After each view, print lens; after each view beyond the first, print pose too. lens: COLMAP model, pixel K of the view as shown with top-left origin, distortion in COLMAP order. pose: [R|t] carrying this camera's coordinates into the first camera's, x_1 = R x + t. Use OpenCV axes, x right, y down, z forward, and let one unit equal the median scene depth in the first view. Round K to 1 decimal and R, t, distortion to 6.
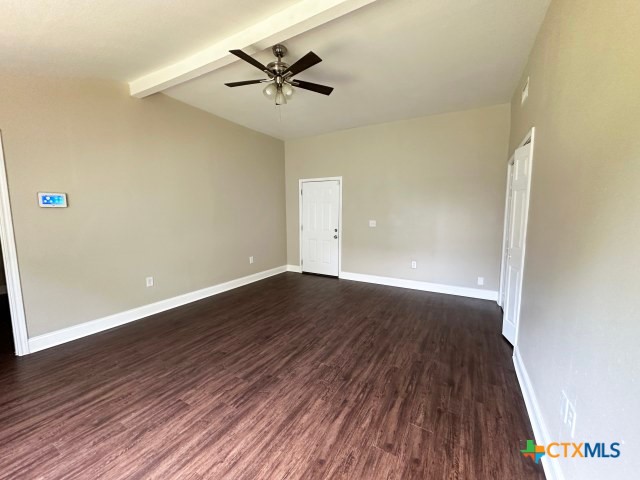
lens RADIAL K [[255.7, 0, 321.1], [0, 255.7, 239.5], [0, 0, 1]] dist [-0.002254, -0.000255]
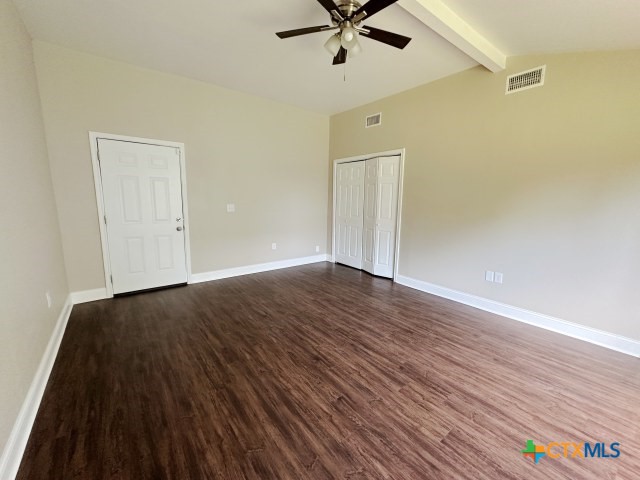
lens RADIAL K [[263.9, 0, 320.5], [0, 263.9, 239.0], [0, 0, 1]] dist [-0.000989, -0.000188]
pose [[0.373889, -0.140814, 0.916721, -1.007487], [0.080513, 0.989604, 0.119172, -0.080527], [-0.923972, 0.029251, 0.381340, 0.765344]]
